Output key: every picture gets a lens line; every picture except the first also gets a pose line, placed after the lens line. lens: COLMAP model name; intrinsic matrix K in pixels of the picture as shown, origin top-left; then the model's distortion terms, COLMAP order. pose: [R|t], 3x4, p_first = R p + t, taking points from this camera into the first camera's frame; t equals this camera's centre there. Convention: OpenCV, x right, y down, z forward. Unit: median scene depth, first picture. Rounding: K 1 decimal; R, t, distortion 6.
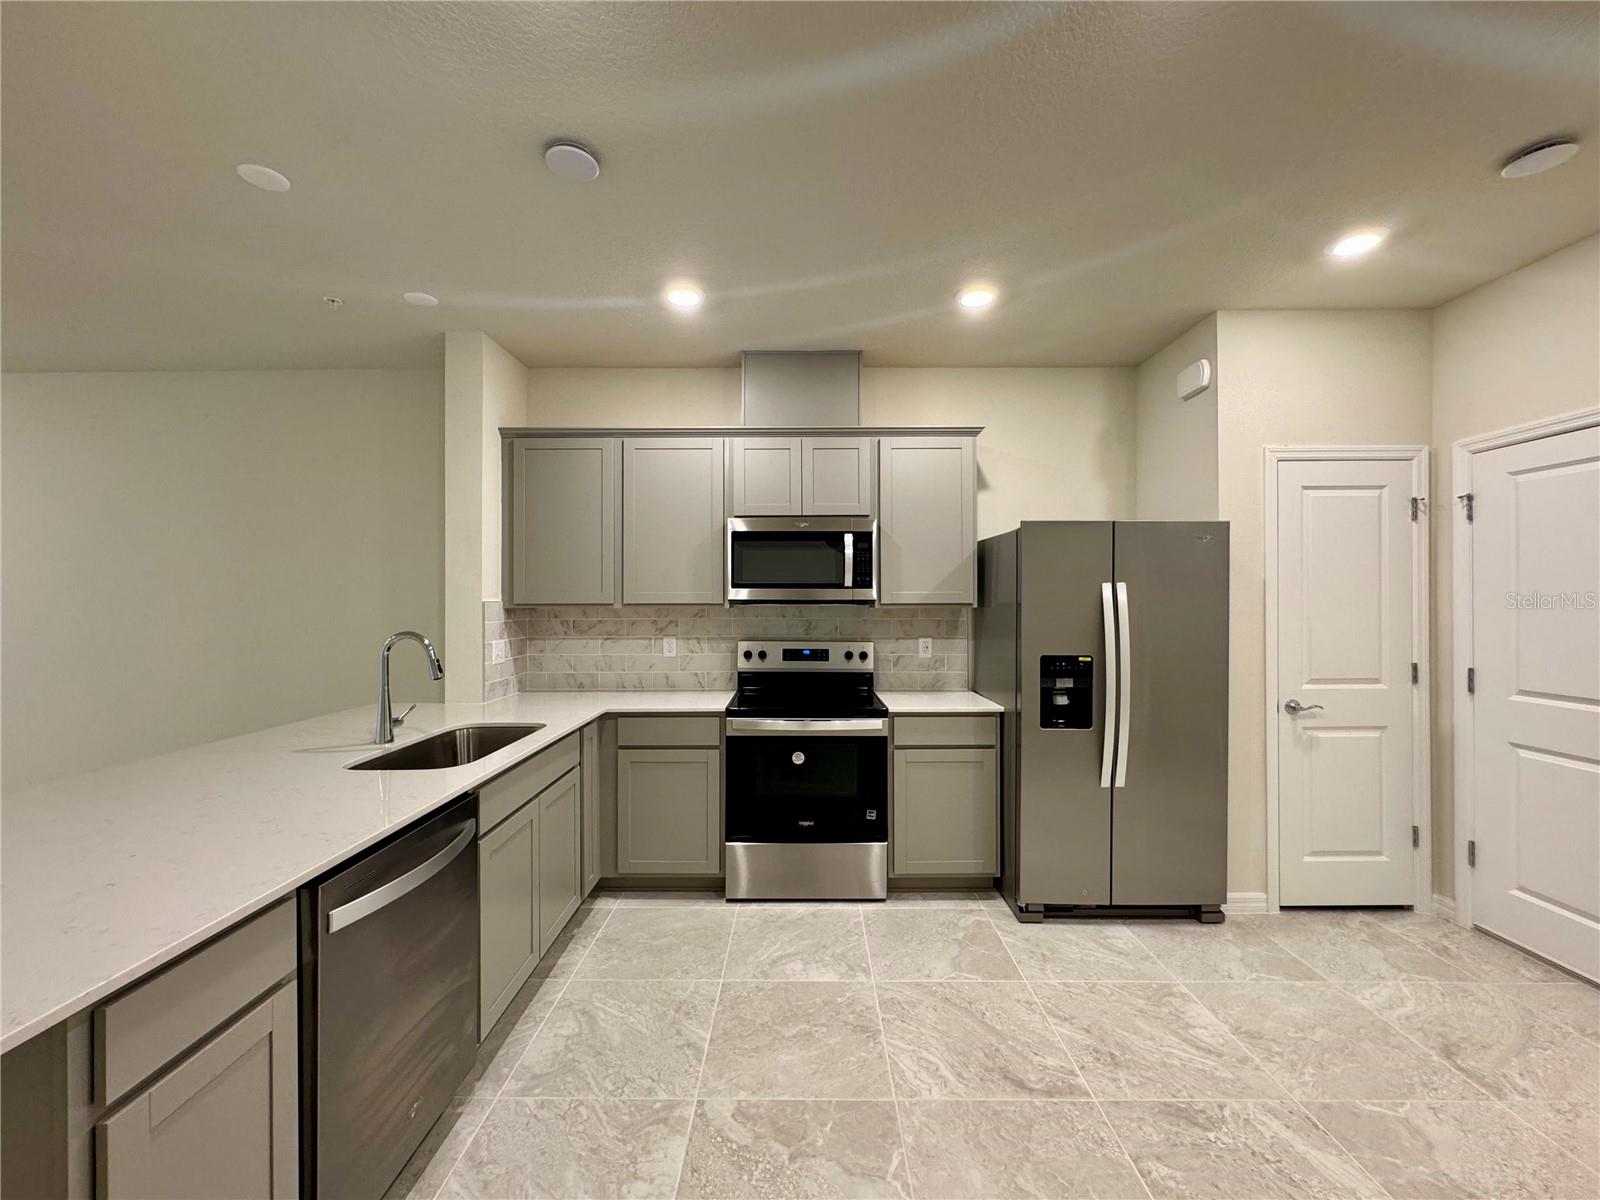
lens RADIAL K [[644.2, 0, 802.7], [0, 644.2, 603.3], [0, 0, 1]] dist [0.000638, 0.001747]
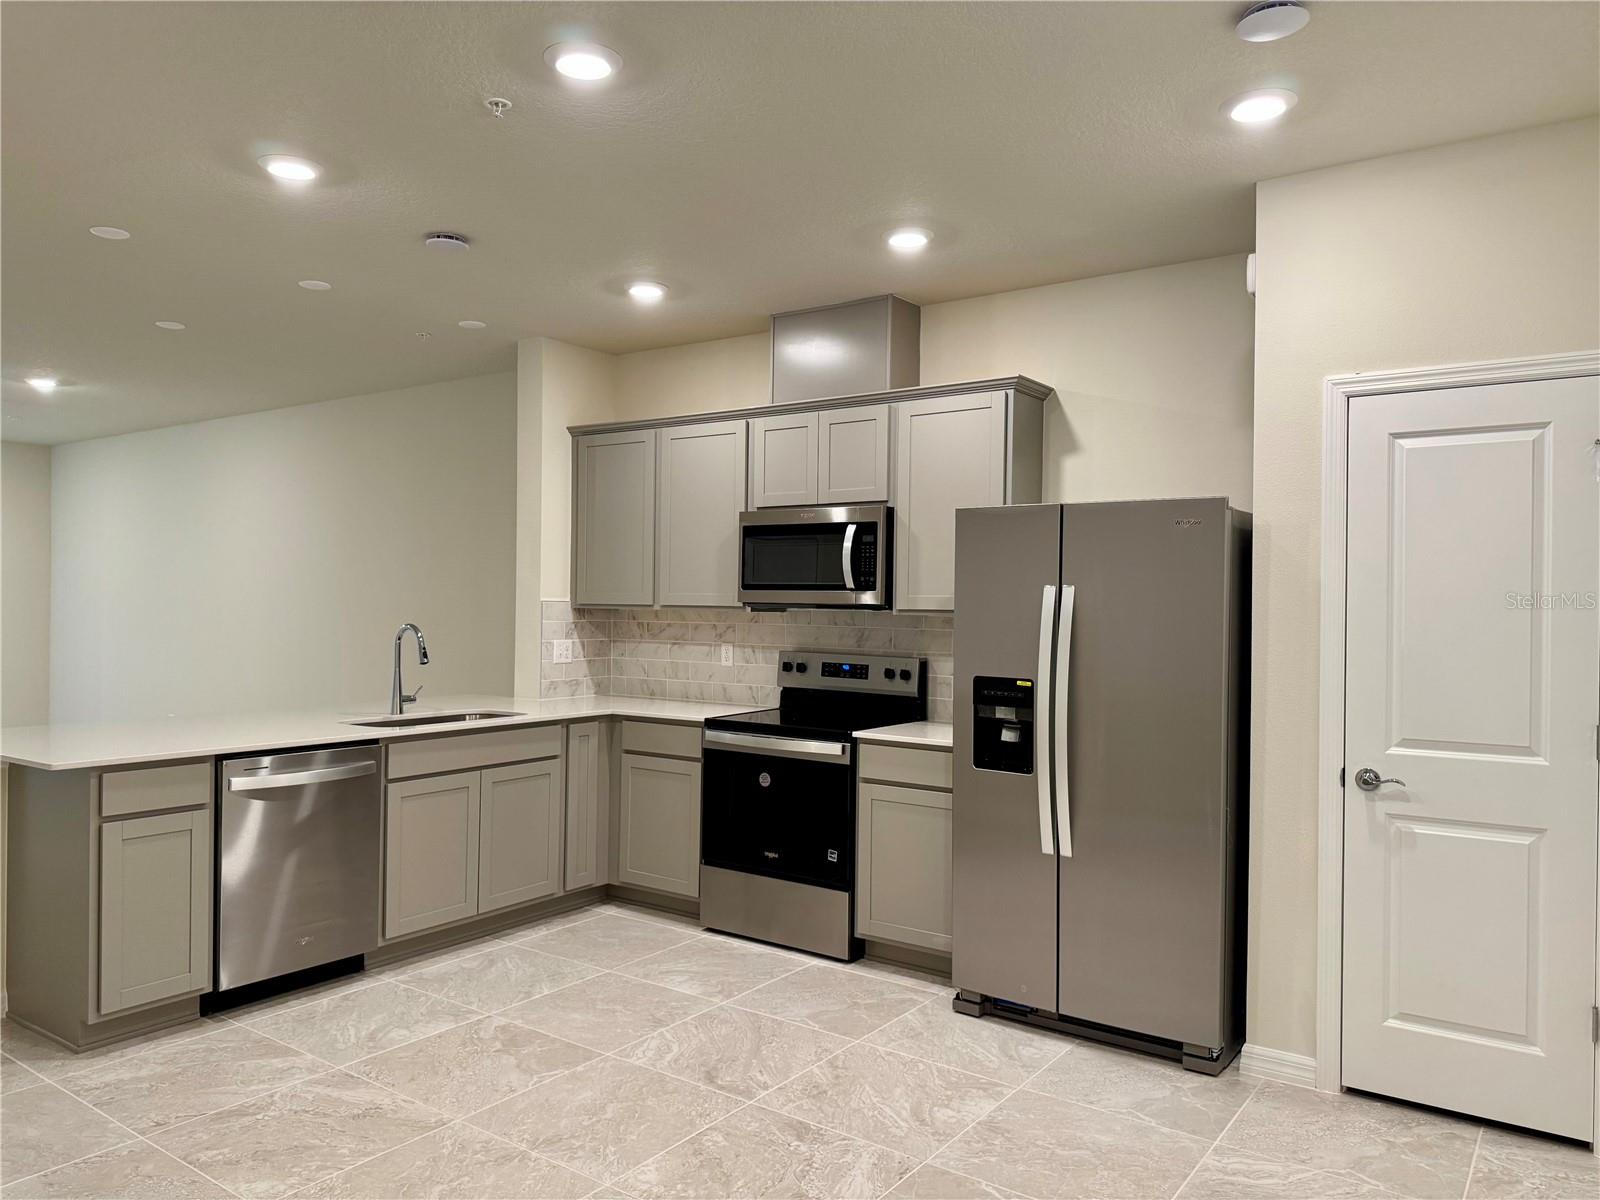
lens RADIAL K [[1135.1, 0, 795.5], [0, 1135.1, 599.3], [0, 0, 1]] dist [0.041303, -0.031845]
pose [[0.813555, 0.010602, -0.581391, 0.957511], [-0.016577, 0.999850, -0.004963, -0.003128], [0.581252, 0.013675, 0.813609, -0.259442]]
